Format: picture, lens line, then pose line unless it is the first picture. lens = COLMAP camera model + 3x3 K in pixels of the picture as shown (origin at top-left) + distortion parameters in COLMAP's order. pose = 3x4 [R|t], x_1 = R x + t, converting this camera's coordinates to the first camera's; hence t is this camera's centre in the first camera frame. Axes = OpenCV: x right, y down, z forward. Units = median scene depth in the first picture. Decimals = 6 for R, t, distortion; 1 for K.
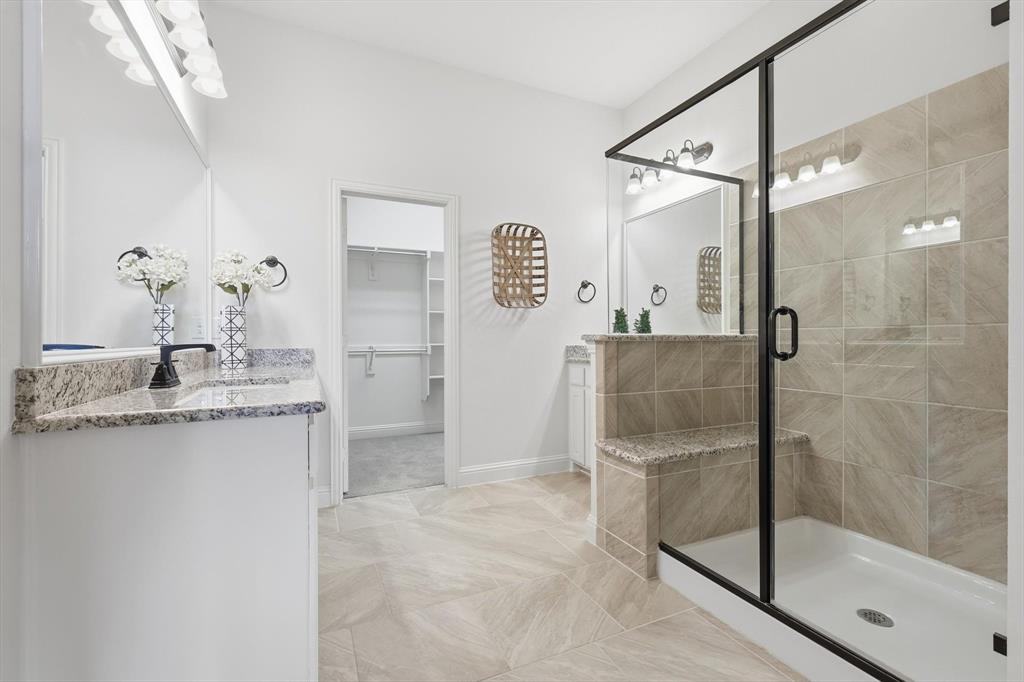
lens RADIAL K [[457.2, 0, 510.0], [0, 457.2, 335.4], [0, 0, 1]] dist [0.000798, -0.000006]
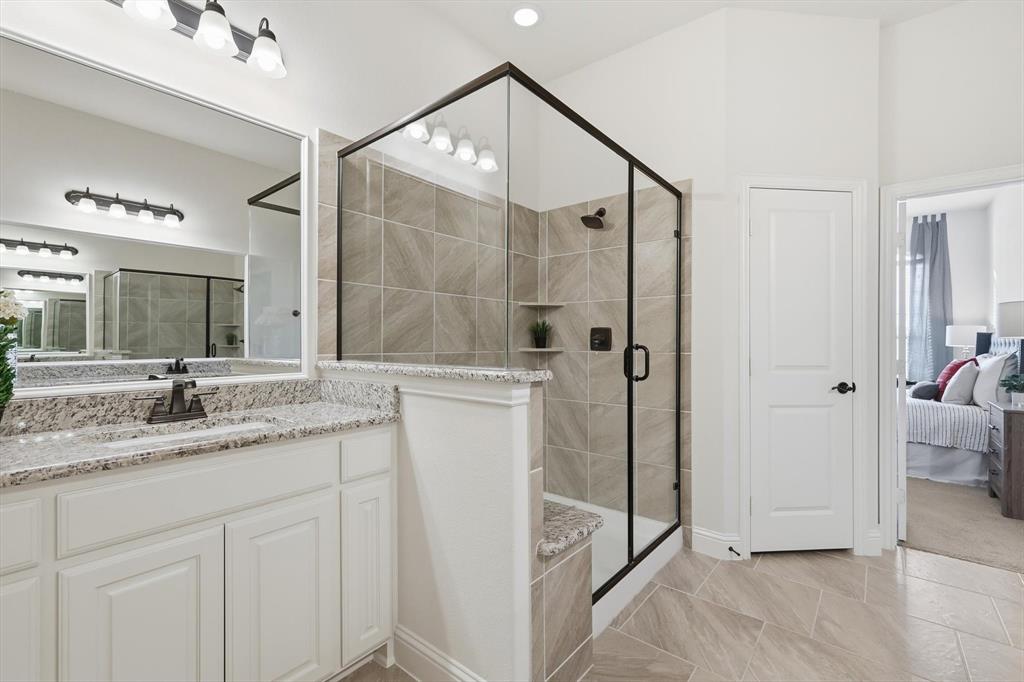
lens RADIAL K [[442.2, 0, 512.0], [0, 442.2, 341.0], [0, 0, 1]] dist [-0.000447, -0.000062]
pose [[-0.448274, 0.005316, 0.893881, -0.421177], [-0.014789, 0.999801, -0.013362, -0.044687], [-0.893774, -0.019209, -0.448106, 1.748151]]
